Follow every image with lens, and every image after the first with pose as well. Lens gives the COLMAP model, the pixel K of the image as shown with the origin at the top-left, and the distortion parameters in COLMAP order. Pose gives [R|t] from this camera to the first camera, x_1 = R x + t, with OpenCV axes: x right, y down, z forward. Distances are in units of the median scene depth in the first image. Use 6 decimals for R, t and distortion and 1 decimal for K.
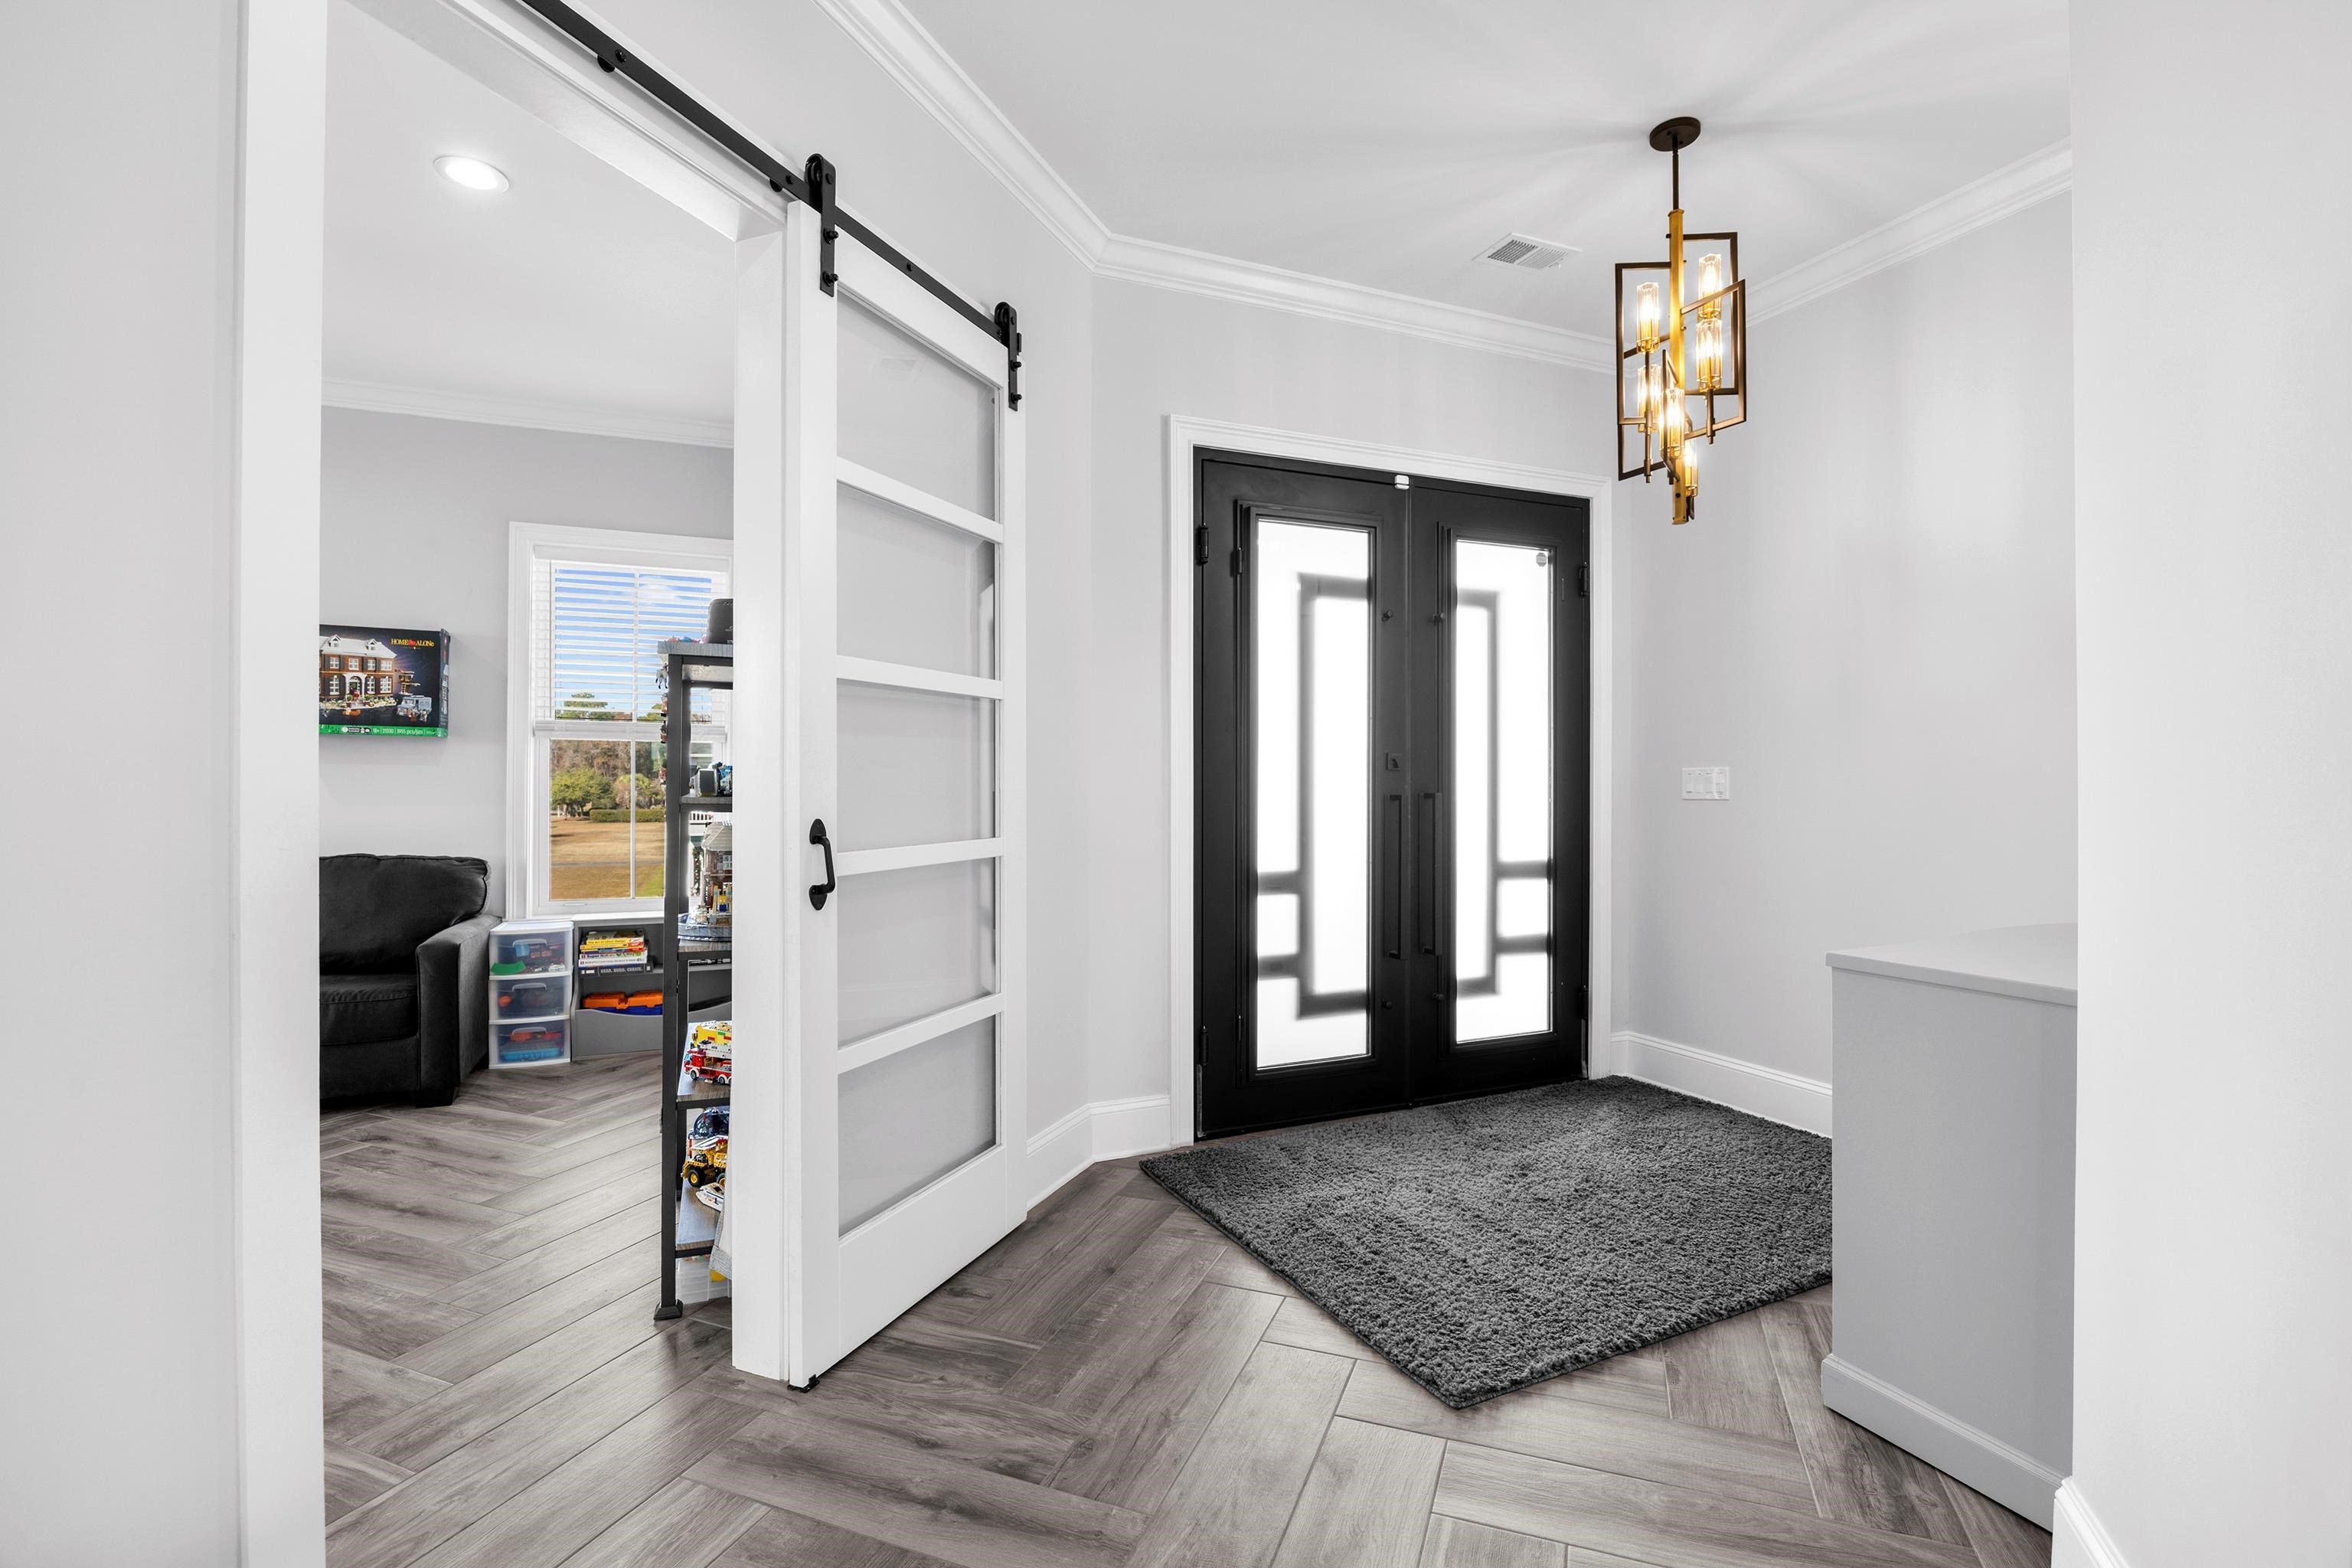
lens RADIAL K [[1079.0, 0, 1171.5], [0, 1079.0, 787.0], [0, 0, 1]] dist [-0.012668, 0.000284]
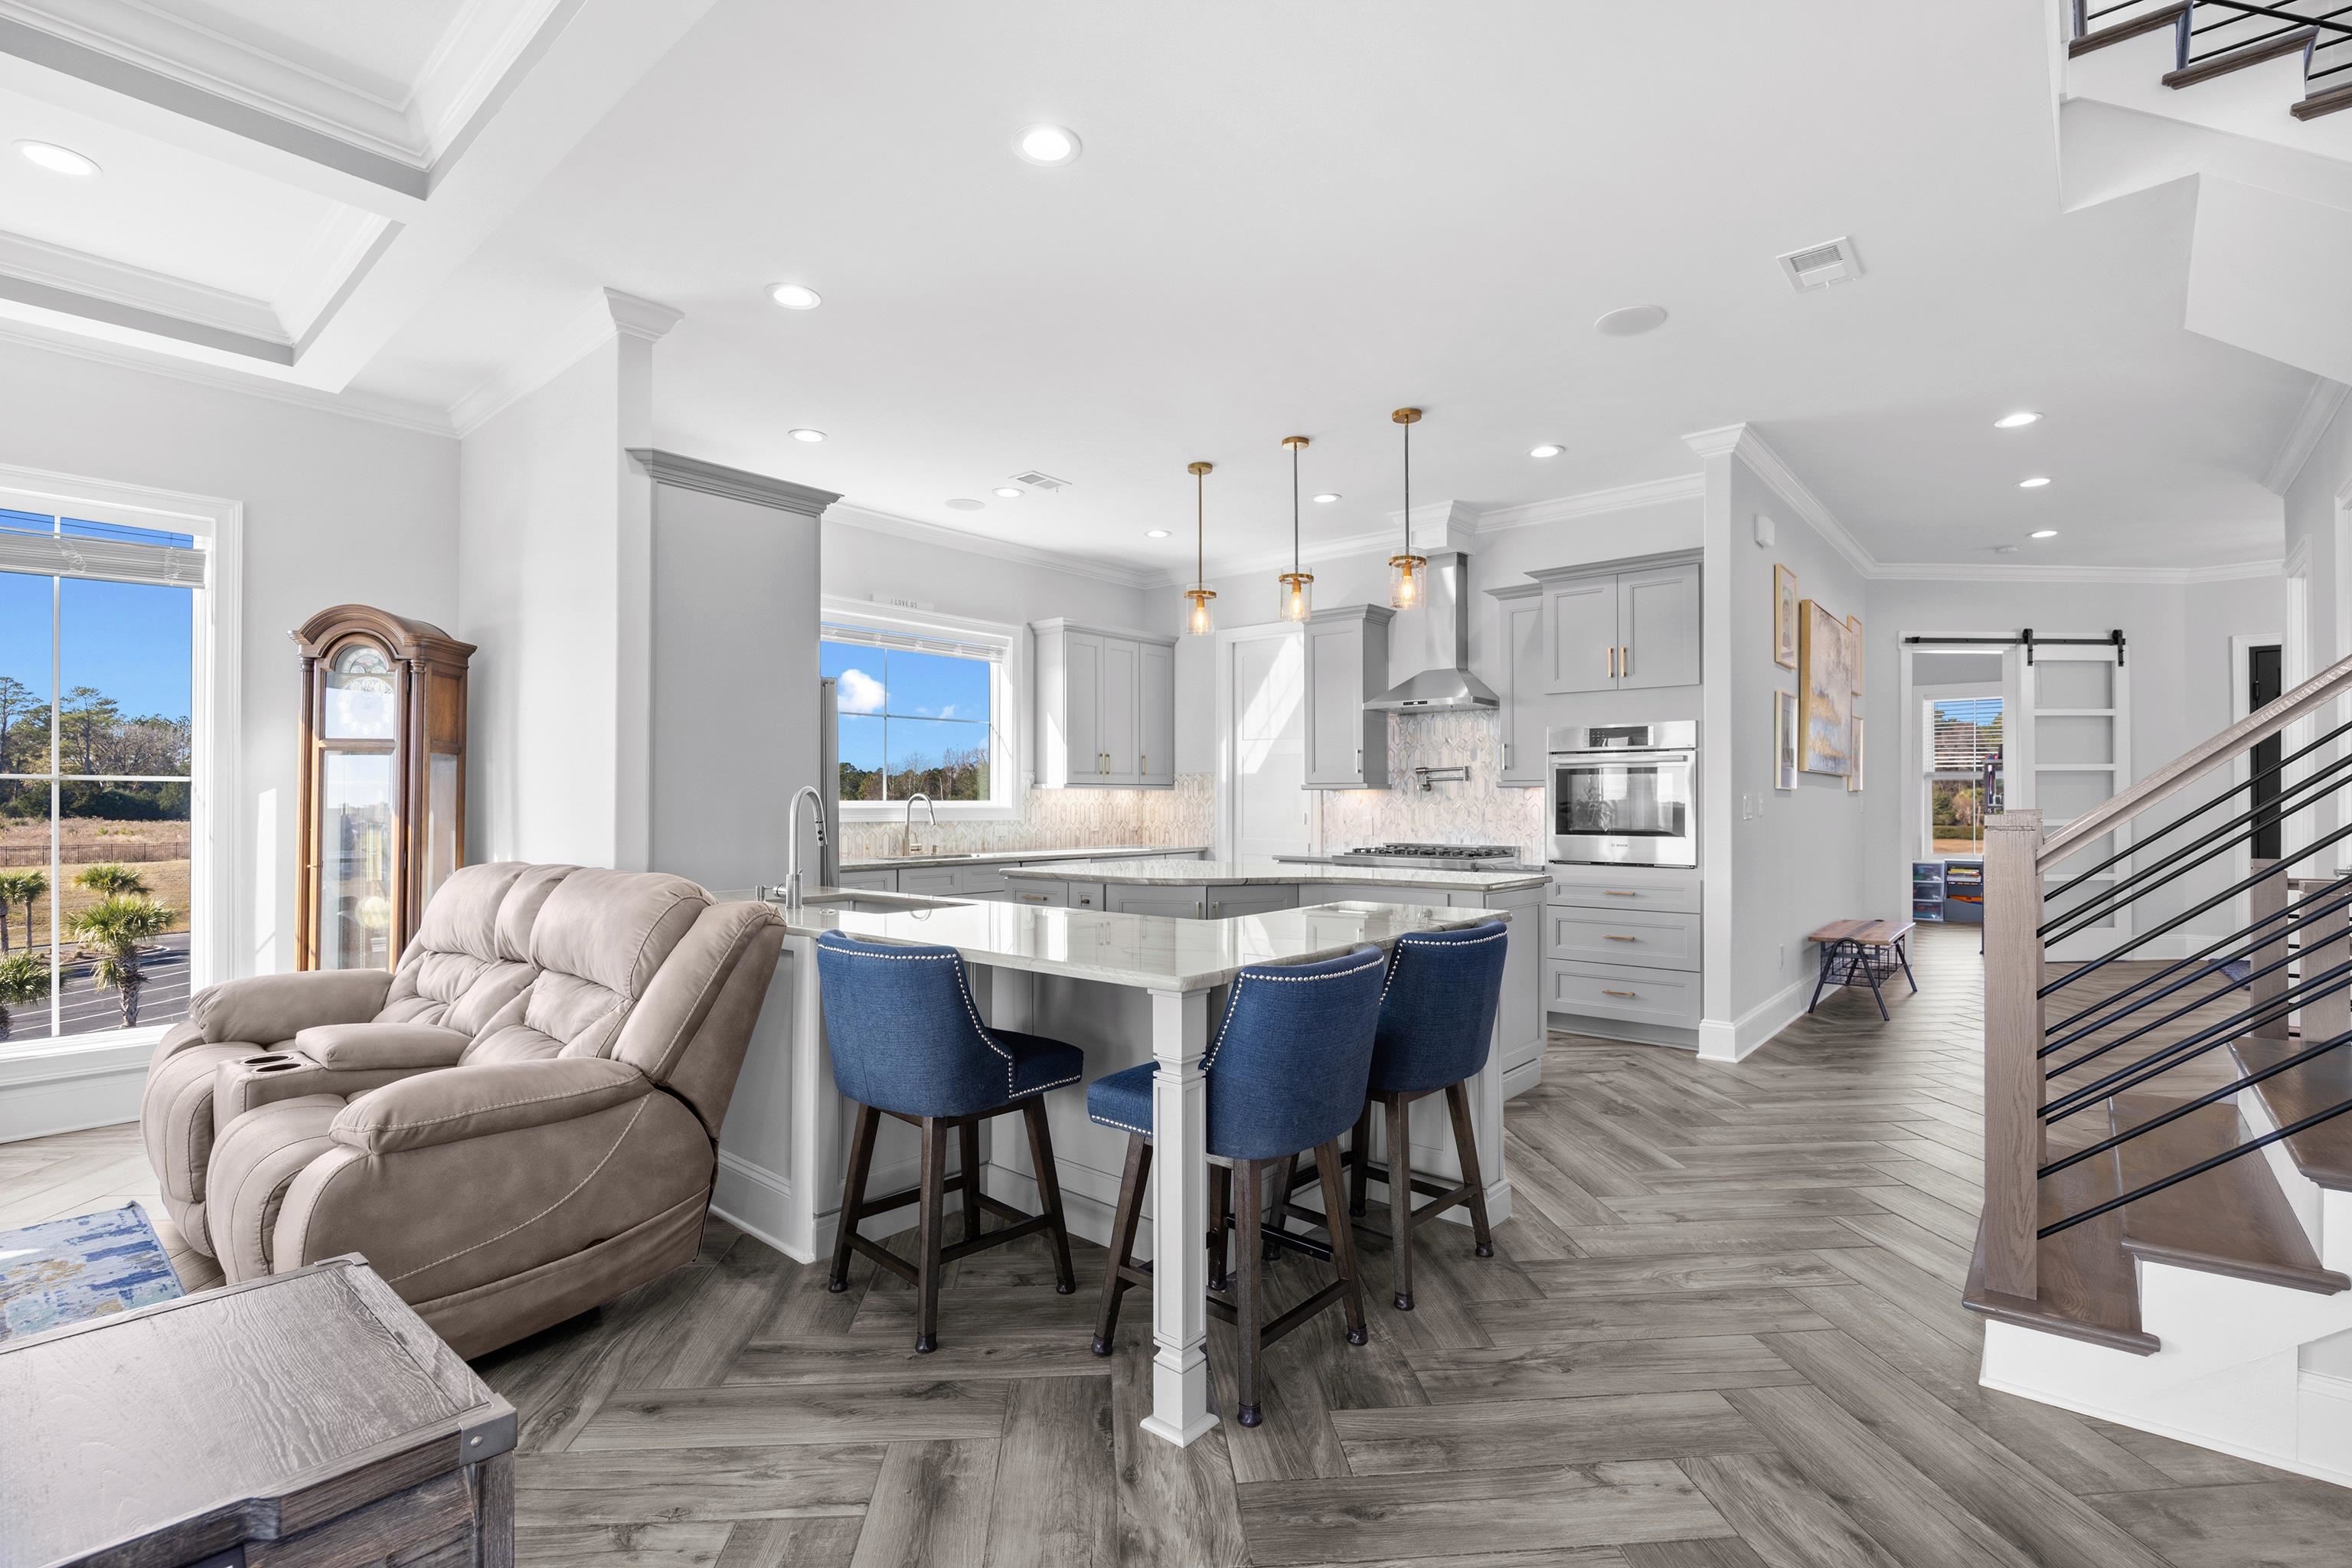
lens RADIAL K [[1079.0, 0, 1171.5], [0, 1079.0, 787.0], [0, 0, 1]] dist [-0.012668, 0.000284]
pose [[0.446460, -0.008692, -0.894762, 0.946069], [-0.003708, 0.999926, -0.011564, 0.002276], [0.894796, 0.008481, 0.446395, -1.877253]]
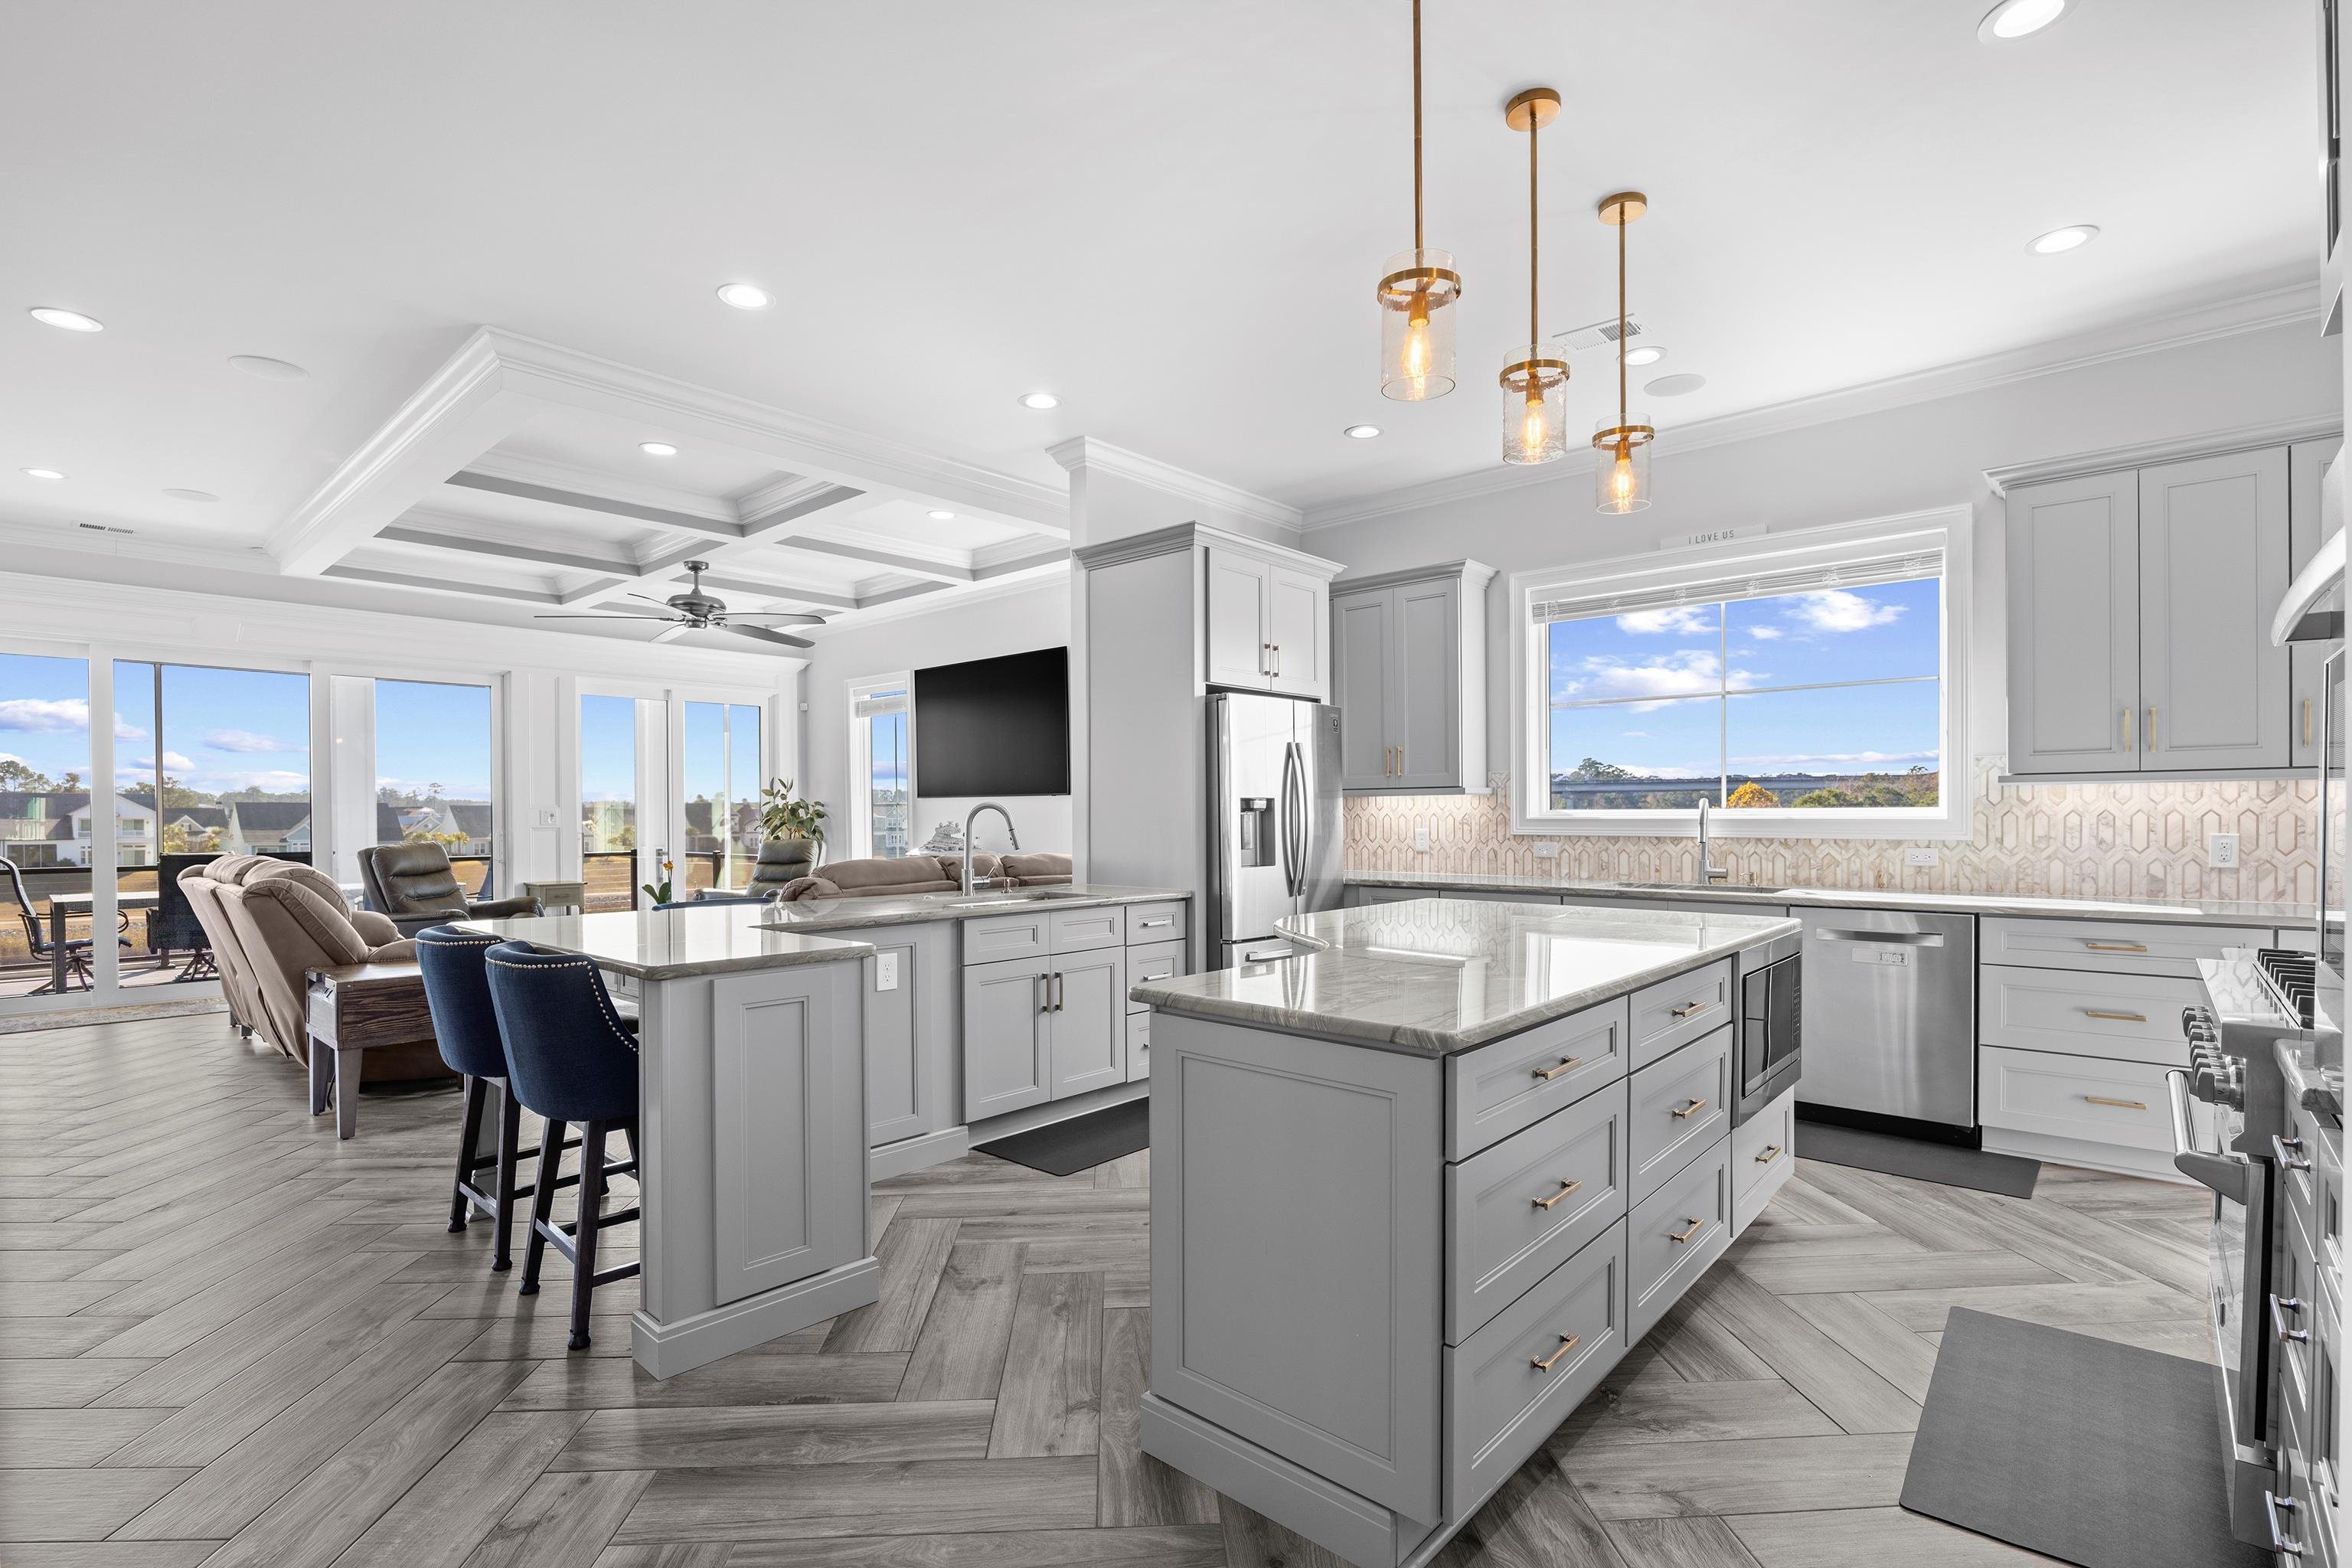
lens RADIAL K [[1086.5, 0, 1174.8], [0, 1086.5, 828.8], [0, 0, 1]] dist [-0.019152, 0.001629]
pose [[-0.905152, 0.015383, -0.424810, 0.306868], [0.008054, 0.999786, 0.019042, -0.000123], [0.425012, 0.013814, -0.905082, -0.596710]]
